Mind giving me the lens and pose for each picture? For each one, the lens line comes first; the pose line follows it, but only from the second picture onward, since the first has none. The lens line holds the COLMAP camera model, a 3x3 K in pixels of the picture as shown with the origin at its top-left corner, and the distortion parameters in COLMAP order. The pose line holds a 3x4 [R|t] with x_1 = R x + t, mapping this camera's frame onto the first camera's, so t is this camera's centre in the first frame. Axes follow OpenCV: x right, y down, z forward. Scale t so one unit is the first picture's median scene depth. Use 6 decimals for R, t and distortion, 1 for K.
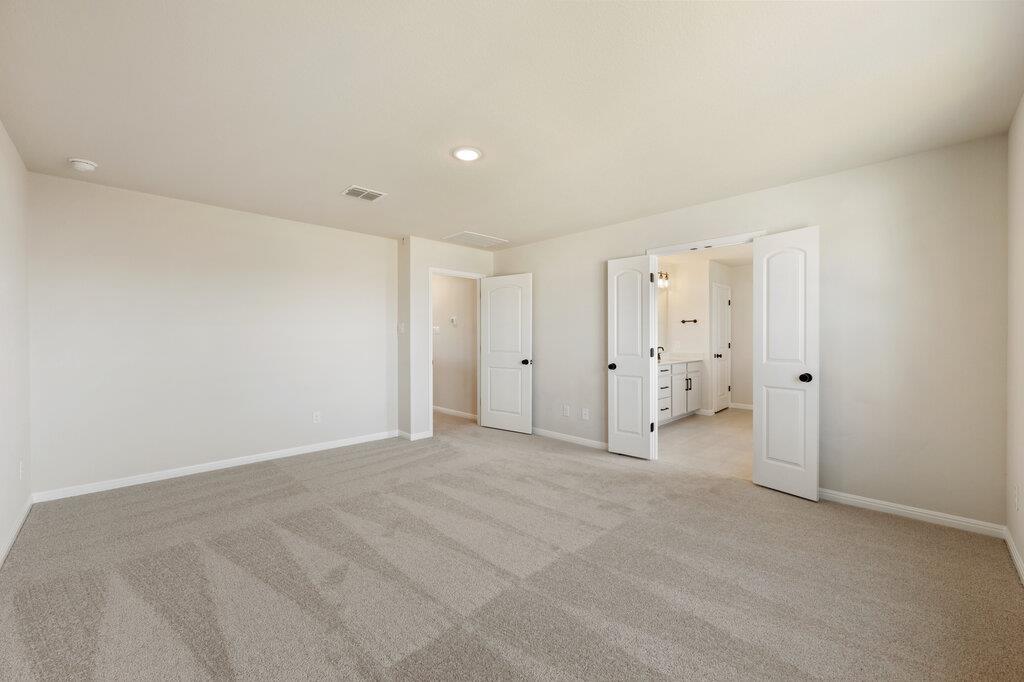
lens RADIAL K [[405.8, 0, 512.4], [0, 405.8, 338.5], [0, 0, 1]] dist [-0.001373, -0.000066]
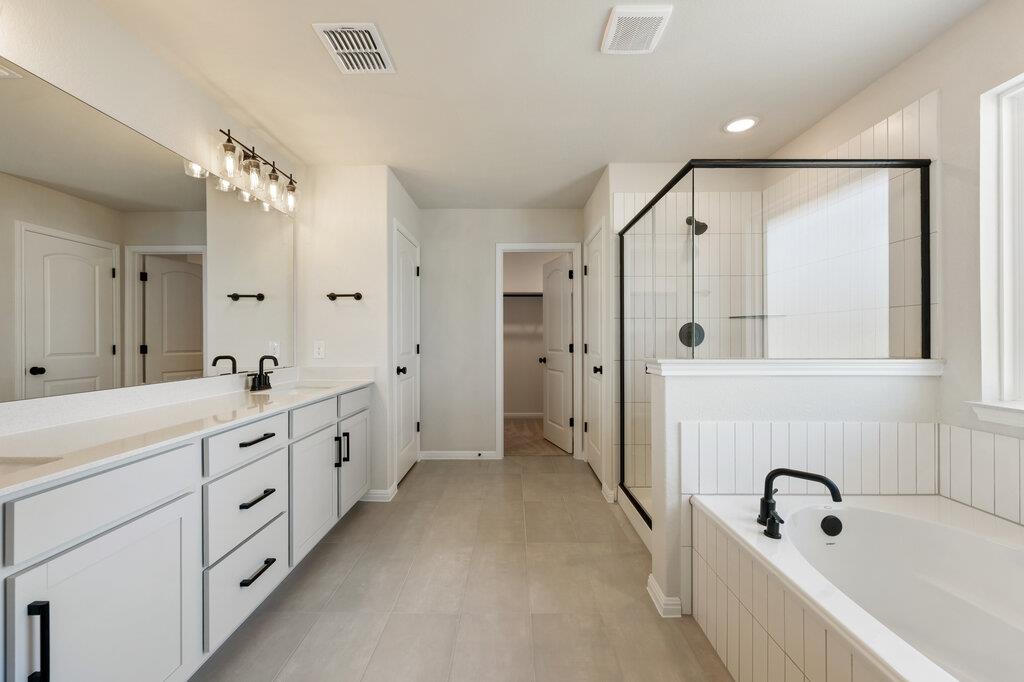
lens RADIAL K [[405.8, 0, 512.4], [0, 405.8, 338.5], [0, 0, 1]] dist [-0.001373, -0.000066]
pose [[0.702027, 0.001458, 0.712149, 0.255118], [-0.001330, 0.999999, -0.000735, 0.004056], [-0.712149, -0.000431, 0.702028, 0.572867]]
